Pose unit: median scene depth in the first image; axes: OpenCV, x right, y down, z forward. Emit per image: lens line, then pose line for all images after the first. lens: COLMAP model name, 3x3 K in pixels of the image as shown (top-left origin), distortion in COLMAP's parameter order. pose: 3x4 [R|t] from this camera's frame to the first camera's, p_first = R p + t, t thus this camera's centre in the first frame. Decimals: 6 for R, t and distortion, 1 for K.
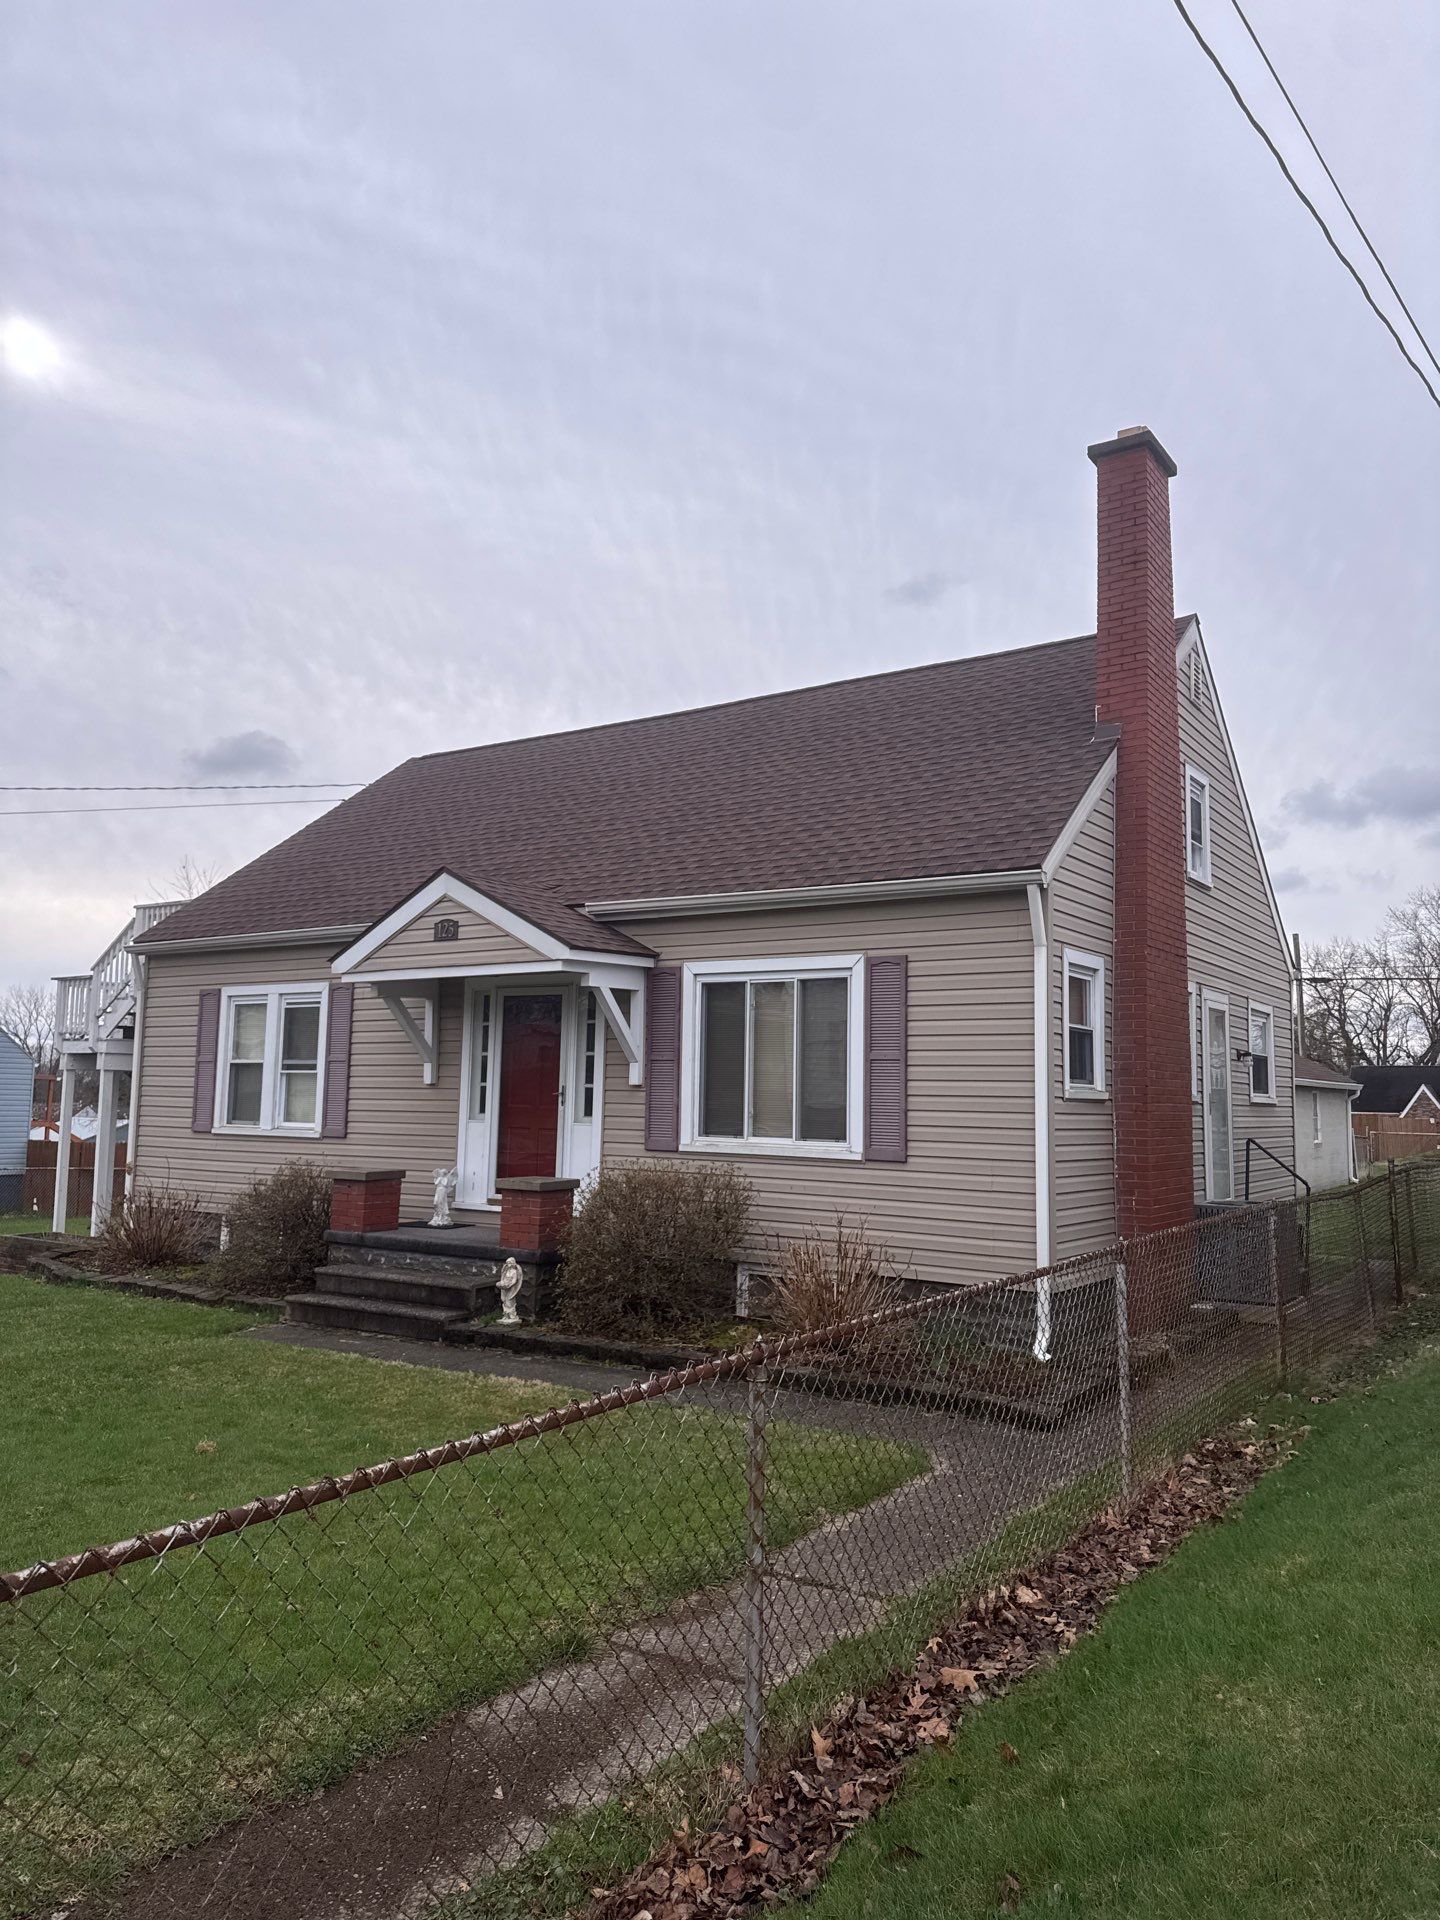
lens RADIAL K [[1376.5, 0, 726.3], [0, 1376.5, 957.6], [0, 0, 1]] dist [-0.007711, -0.027703]
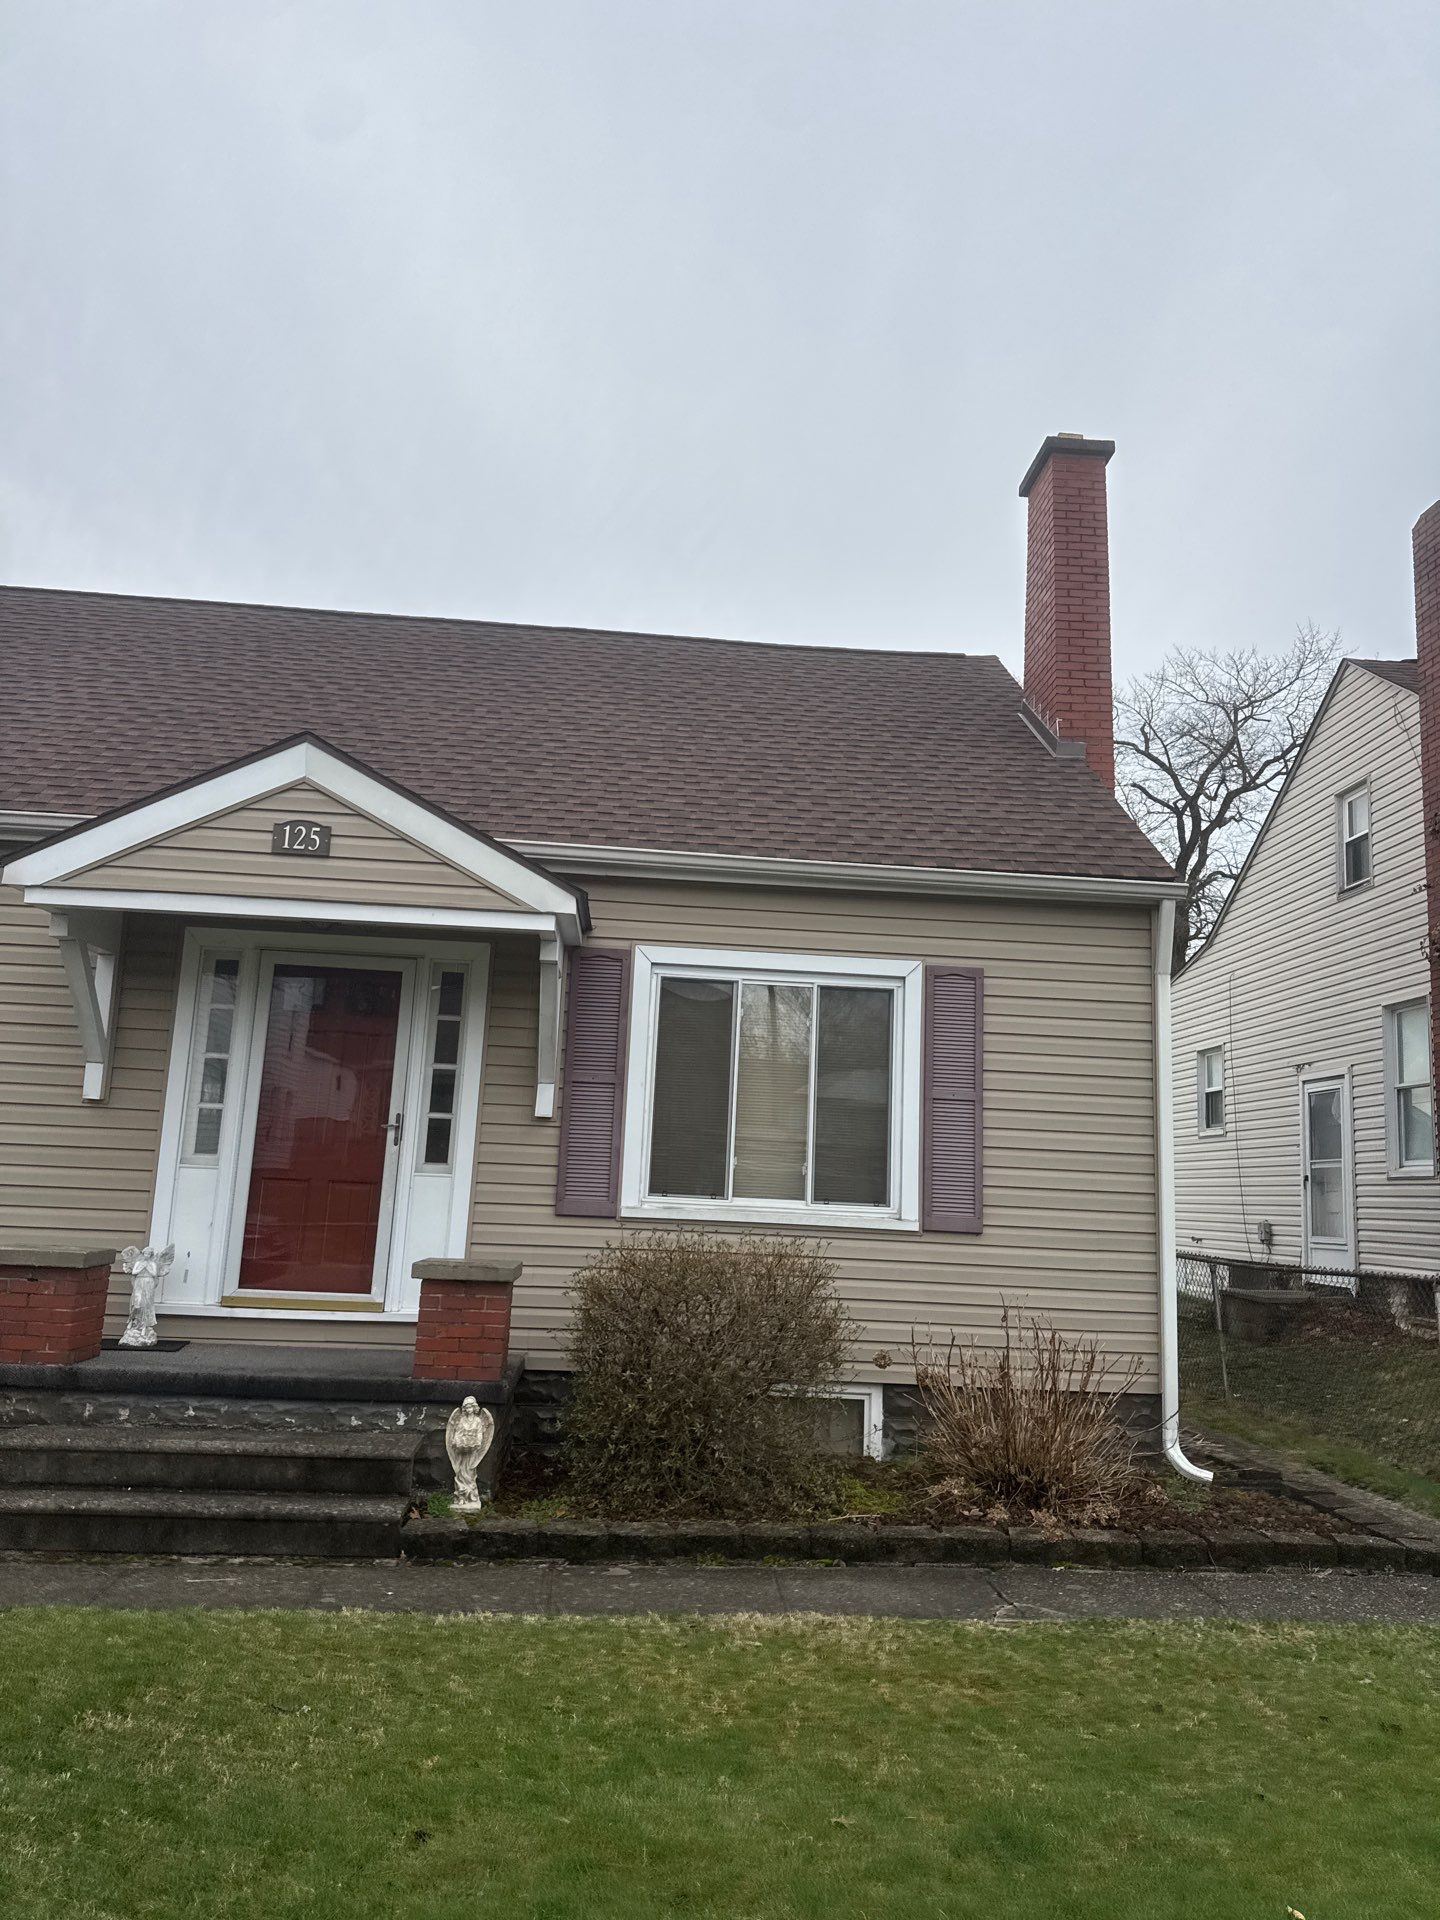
lens RADIAL K [[1376.5, 0, 731.4], [0, 1376.5, 959.3], [0, 0, 1]] dist [-0.007711, -0.027703]
pose [[0.779720, 0.122131, 0.614102, -0.434165], [-0.090811, 0.992480, -0.082079, 0.066059], [-0.619508, 0.008231, 0.784947, 0.440162]]
